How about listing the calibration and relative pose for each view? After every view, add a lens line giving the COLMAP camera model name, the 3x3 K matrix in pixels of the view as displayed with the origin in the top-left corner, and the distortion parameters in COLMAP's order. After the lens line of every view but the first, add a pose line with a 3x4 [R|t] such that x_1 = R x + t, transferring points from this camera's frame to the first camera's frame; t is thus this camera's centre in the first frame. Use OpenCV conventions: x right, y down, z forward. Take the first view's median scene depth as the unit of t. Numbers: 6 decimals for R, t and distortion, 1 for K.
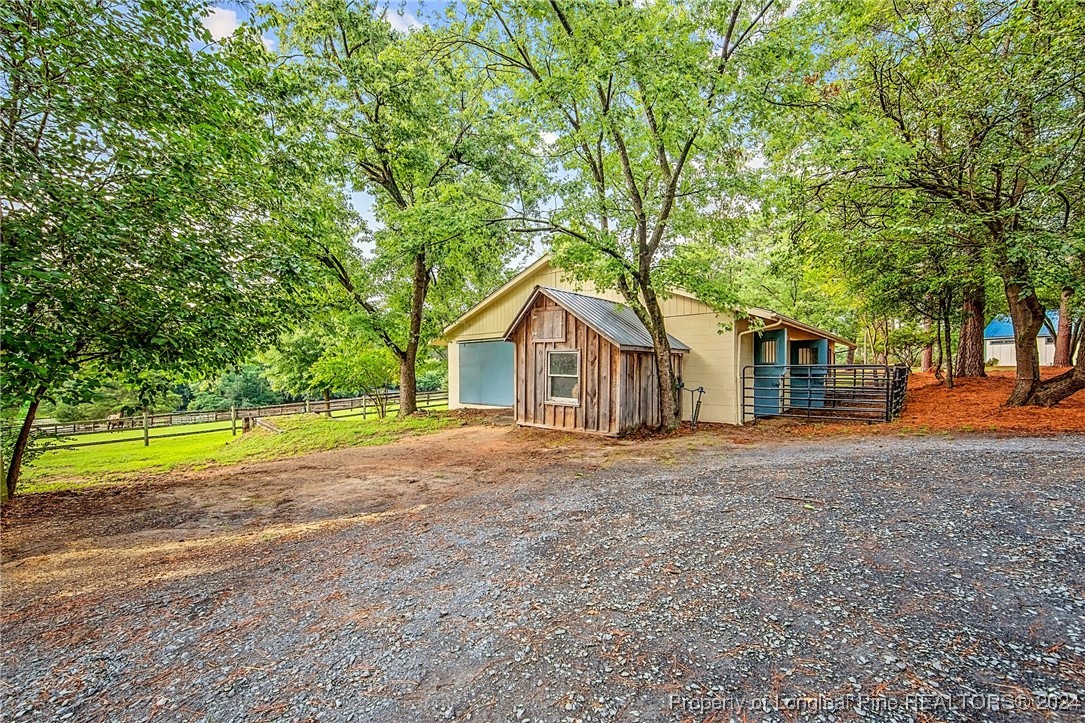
lens RADIAL K [[432.1, 0, 542.5], [0, 432.1, 361.5], [0, 0, 1]] dist [-0.017565, 0.003829]
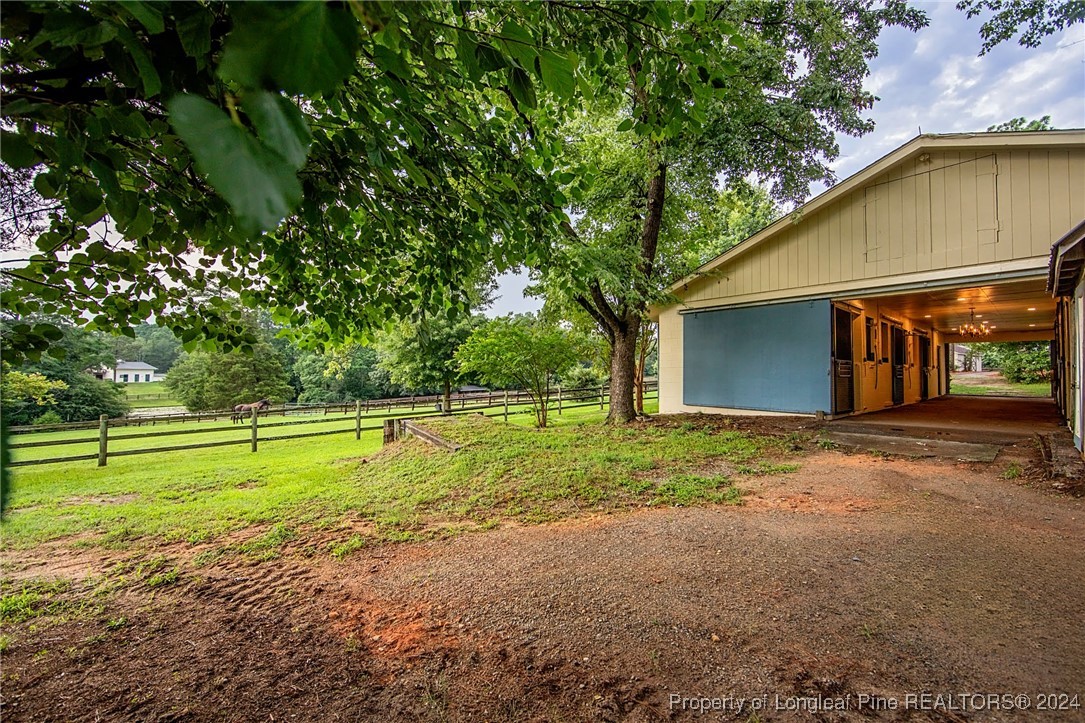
lens RADIAL K [[432.1, 0, 542.5], [0, 432.1, 361.5], [0, 0, 1]] dist [-0.017565, 0.003829]
pose [[0.984631, 0.013571, -0.174119, -0.291689], [-0.013839, 0.999904, -0.000324, 0.034277], [0.174098, 0.002729, 0.984725, 0.334279]]
